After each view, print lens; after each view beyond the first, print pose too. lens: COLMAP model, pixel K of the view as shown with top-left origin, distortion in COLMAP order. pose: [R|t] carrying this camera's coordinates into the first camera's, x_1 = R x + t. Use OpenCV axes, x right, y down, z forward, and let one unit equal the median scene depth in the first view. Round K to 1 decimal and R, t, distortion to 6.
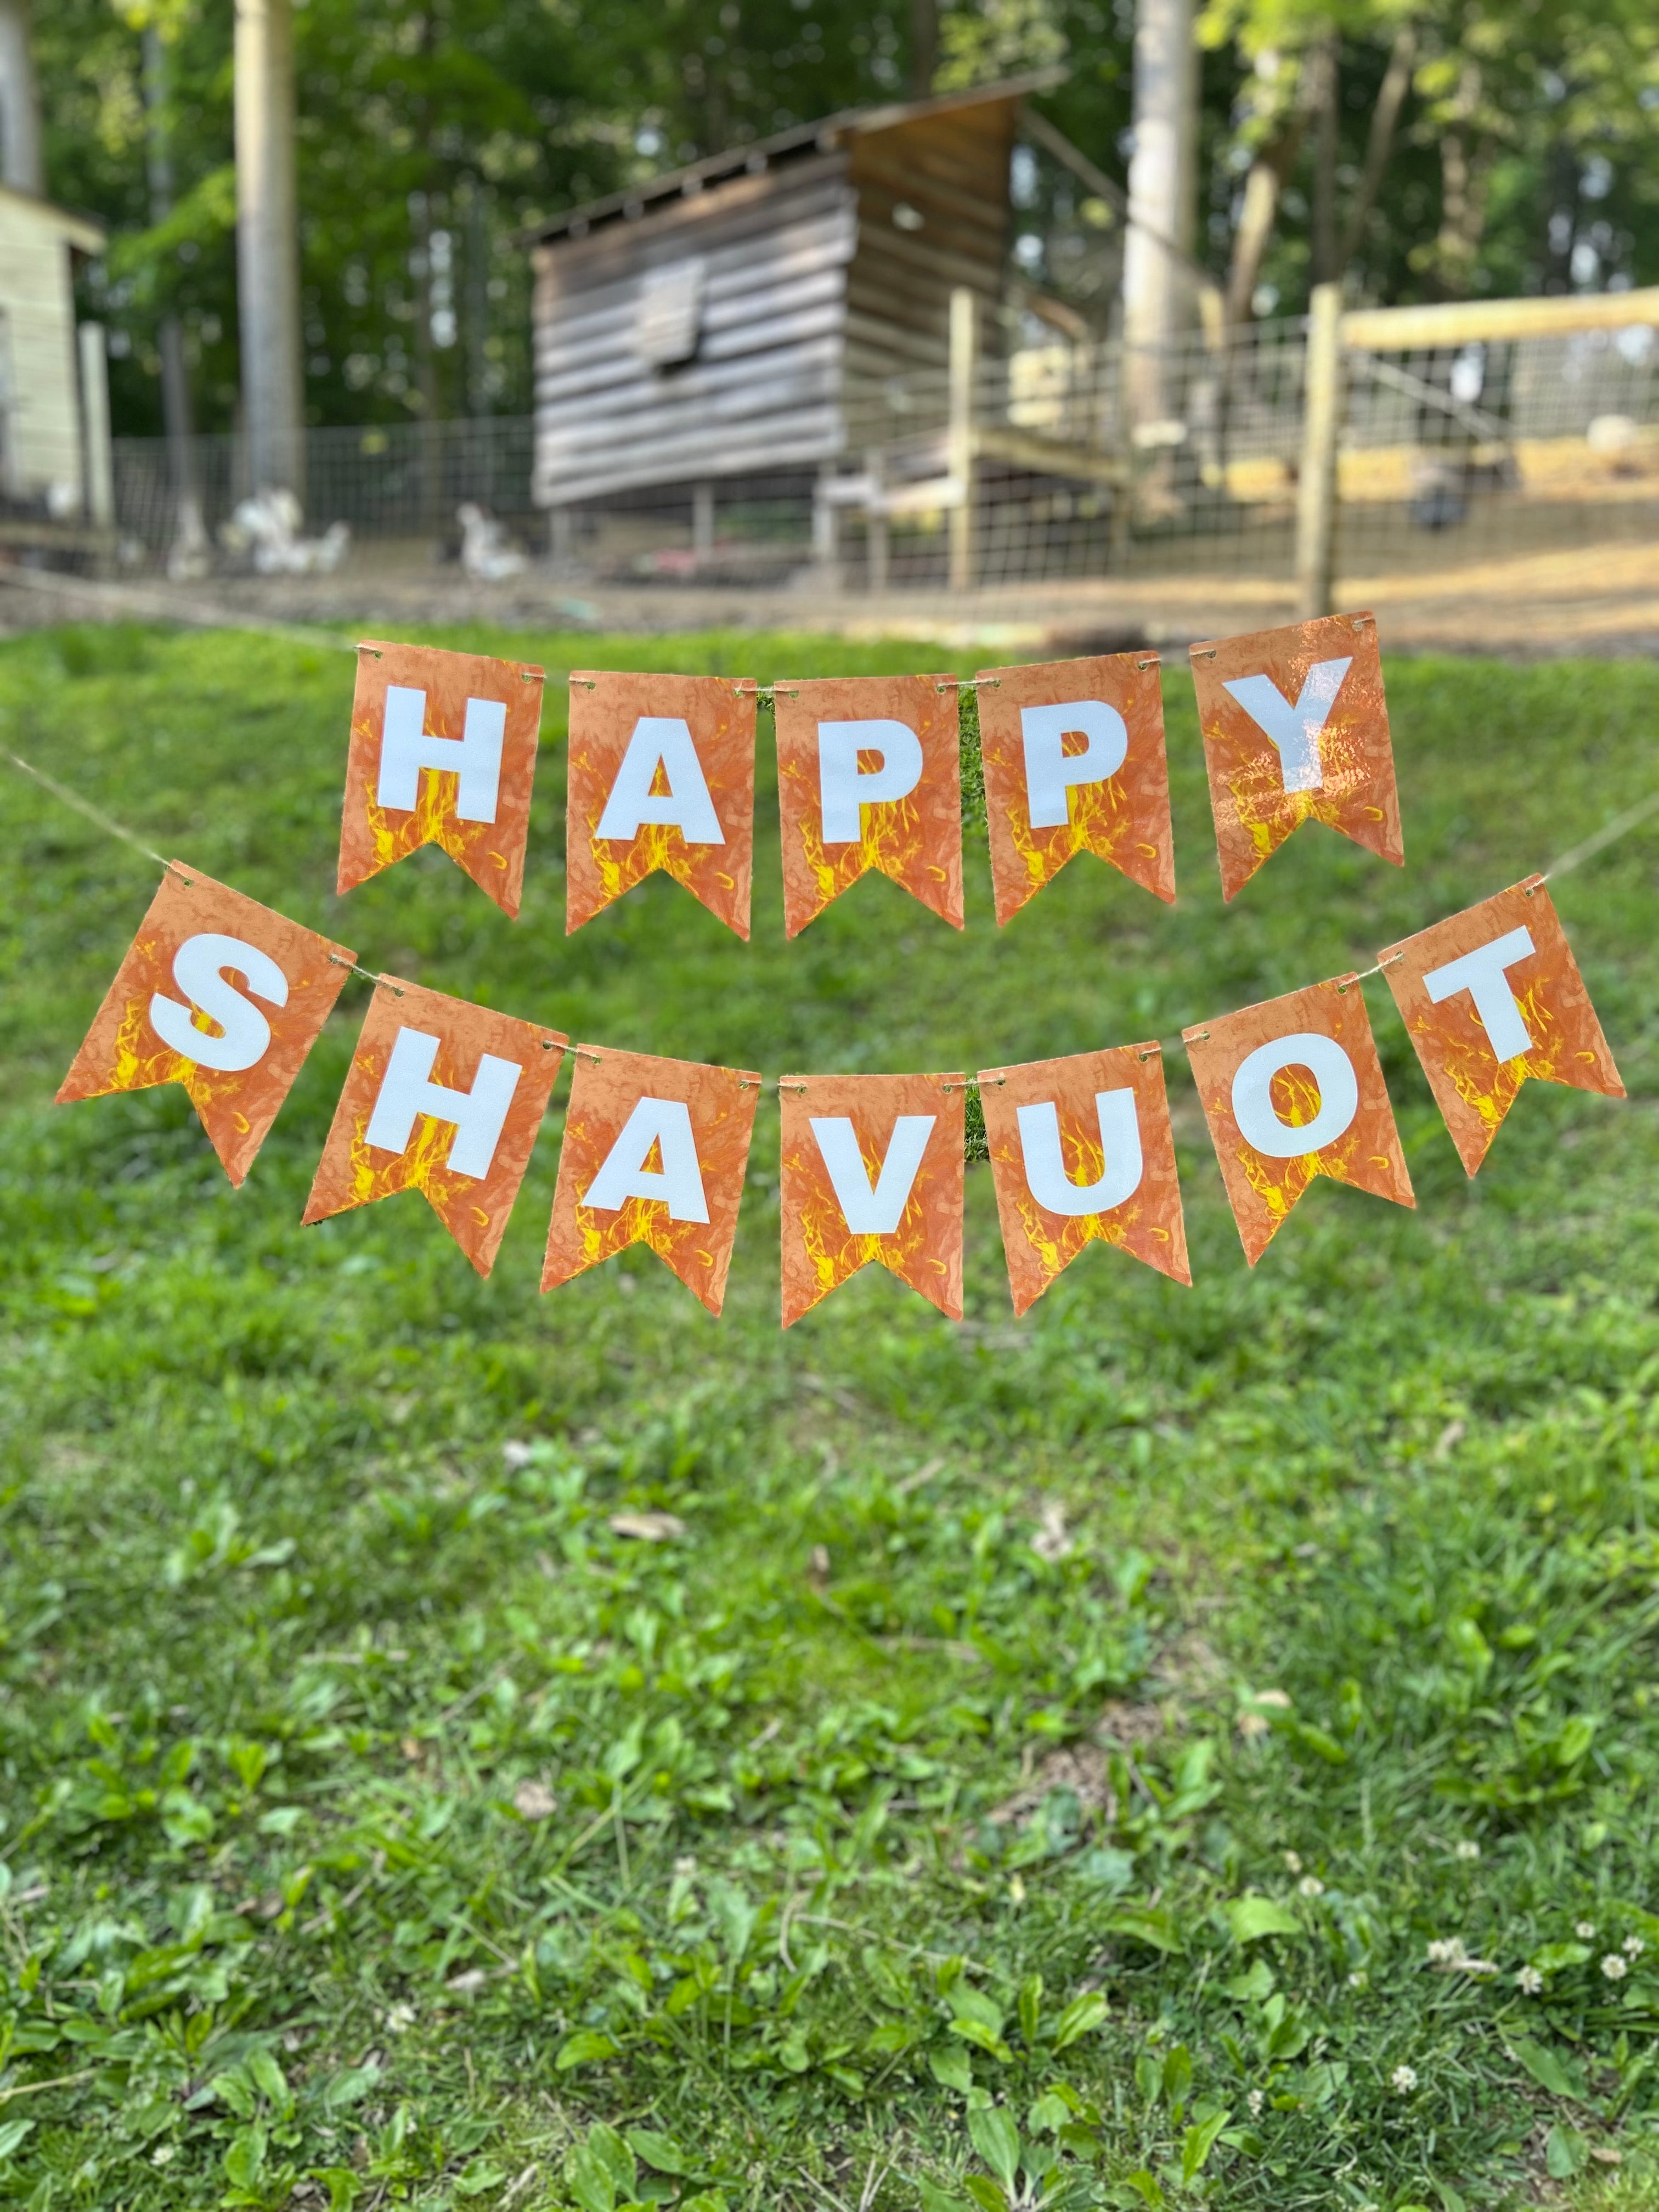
lens RADIAL K [[1741.3, 0, 829.5], [0, 1741.3, 1106.0], [0, 0, 1]] dist [0.069875, -0.072082]
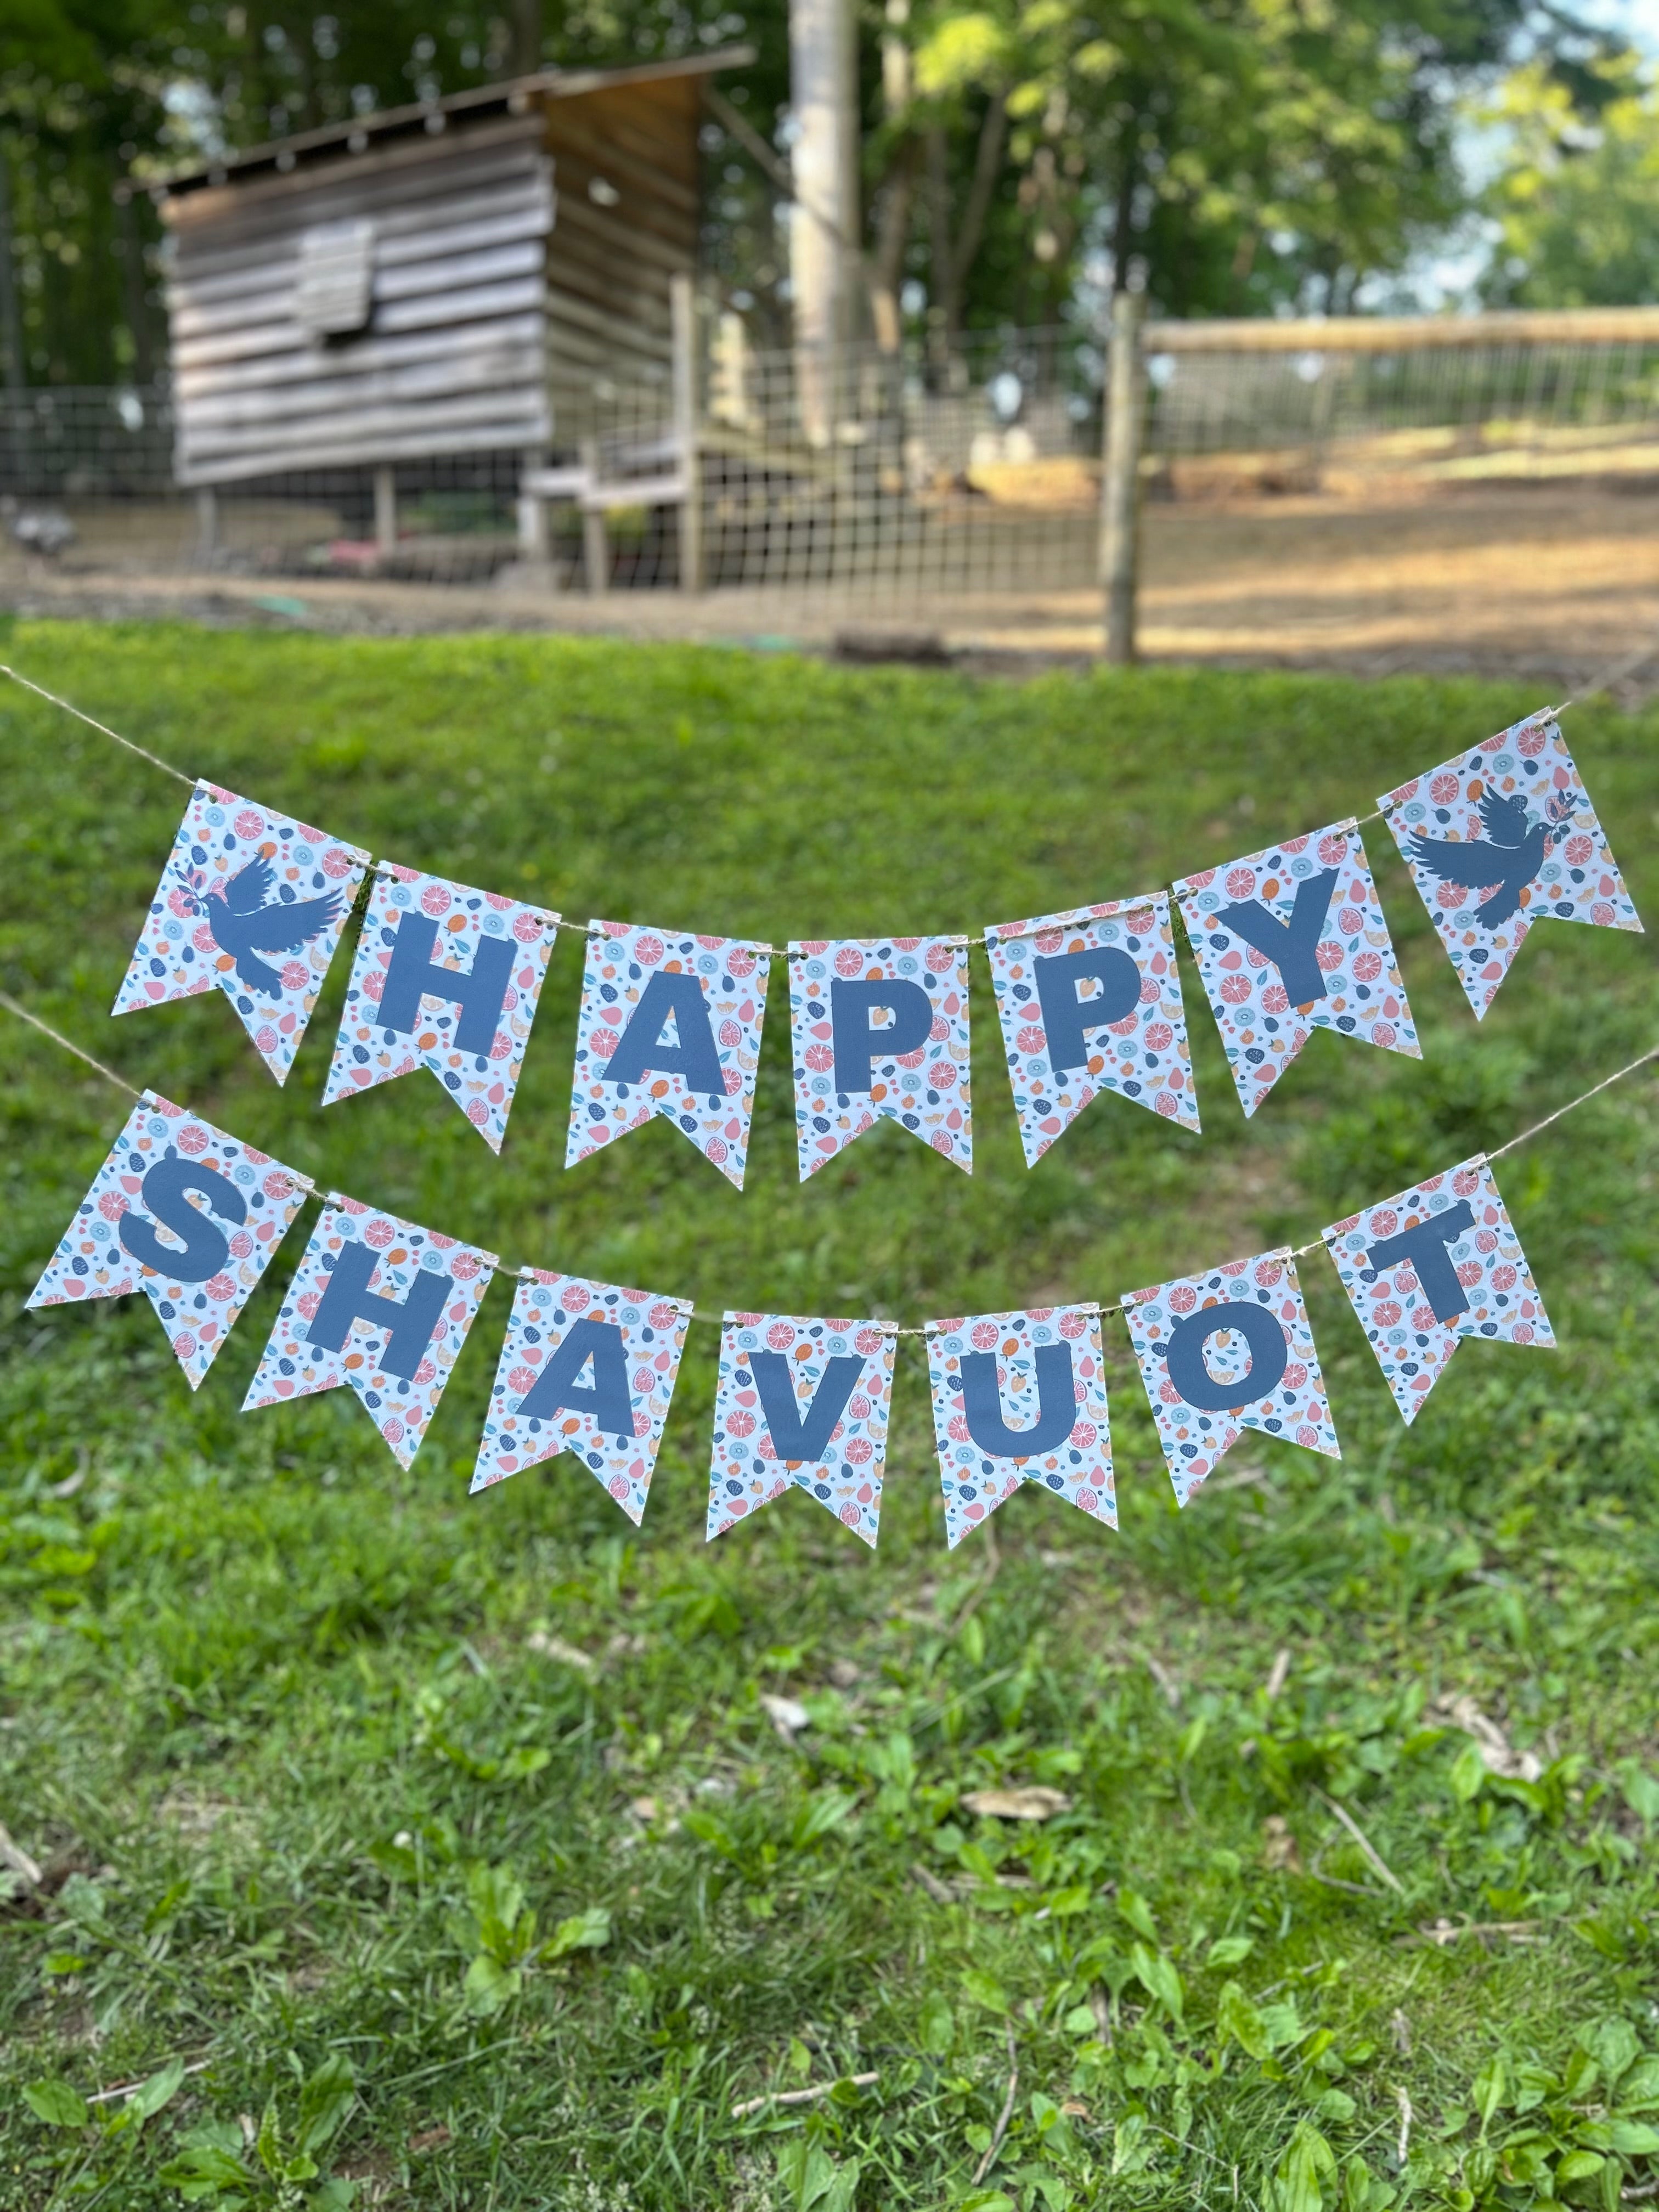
lens RADIAL K [[1741.3, 0, 829.5], [0, 1741.3, 1106.0], [0, 0, 1]] dist [0.069875, -0.072082]
pose [[0.968871, -0.054692, 0.241448, -0.092012], [0.054652, 0.998482, 0.006868, -0.020411], [-0.241457, 0.006541, 0.970389, 0.066932]]
